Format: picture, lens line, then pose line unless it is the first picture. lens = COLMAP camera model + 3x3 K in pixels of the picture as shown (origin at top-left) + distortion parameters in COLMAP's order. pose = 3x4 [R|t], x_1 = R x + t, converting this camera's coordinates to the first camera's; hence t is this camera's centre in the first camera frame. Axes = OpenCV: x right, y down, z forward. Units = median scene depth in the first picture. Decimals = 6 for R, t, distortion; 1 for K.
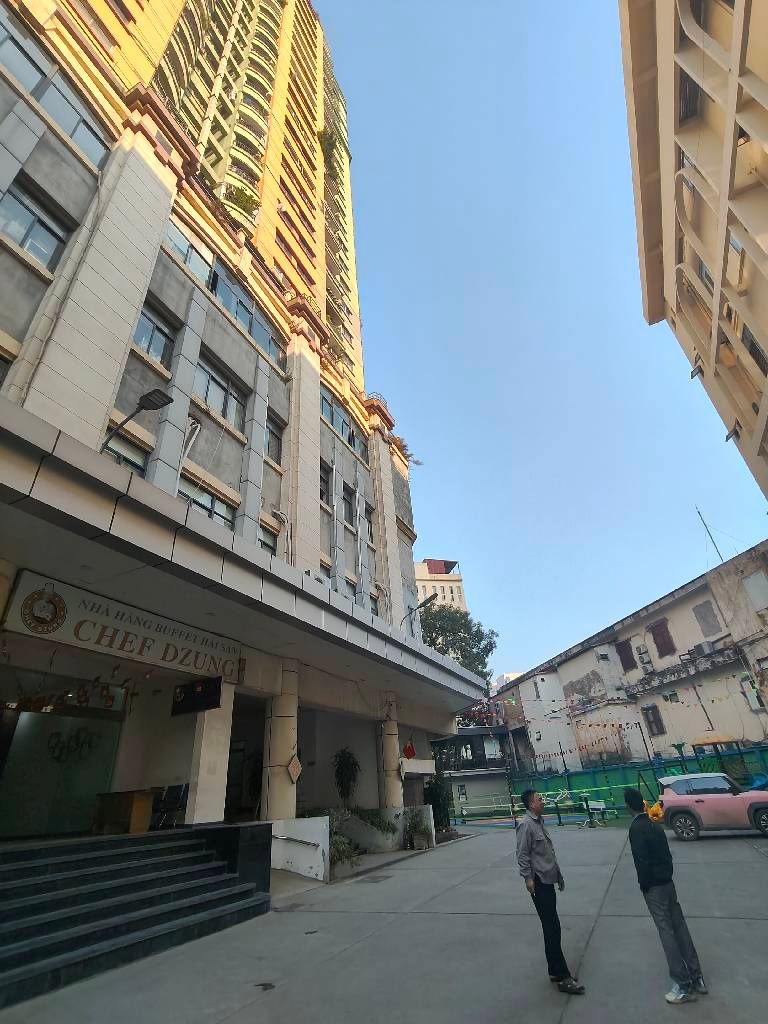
lens RADIAL K [[482.4, 0, 386.8], [0, 482.4, 506.0], [0, 0, 1]] dist [0.001140, 0.000063]
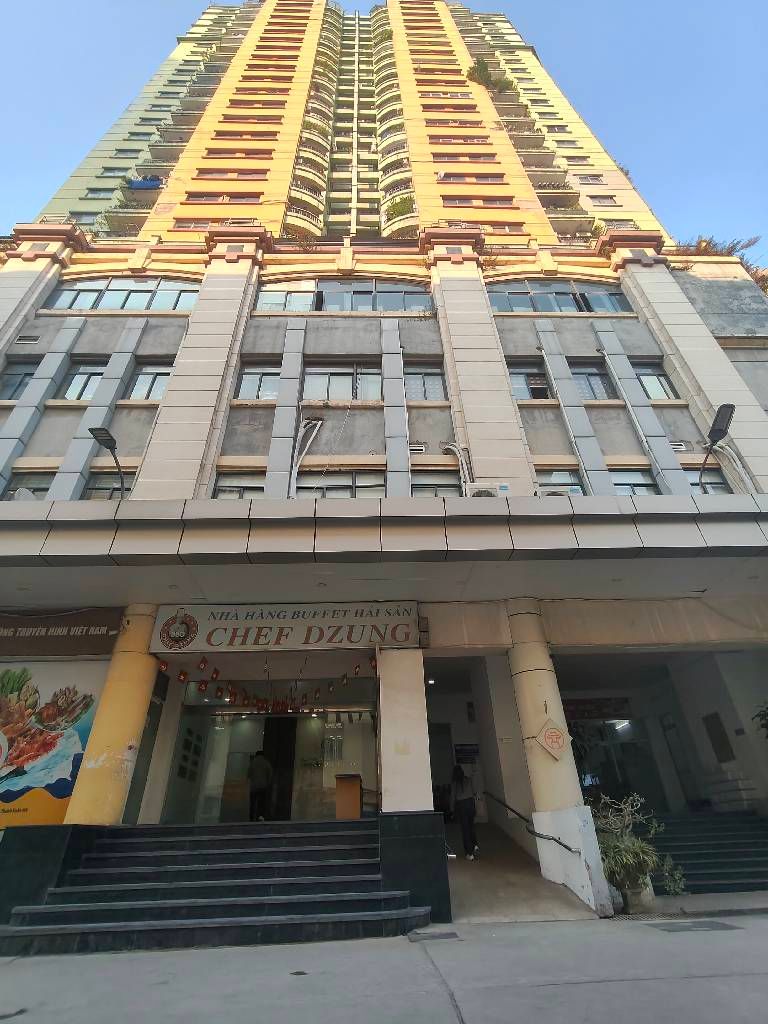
lens RADIAL K [[432.2, 0, 383.9], [0, 432.2, 548.4], [0, 0, 1]] dist [-0.002777, -0.000250]
pose [[0.462567, -0.406609, -0.787846, 0.328104], [0.465728, 0.867588, -0.174322, 0.335222], [0.754406, -0.286286, 0.590687, 0.586061]]
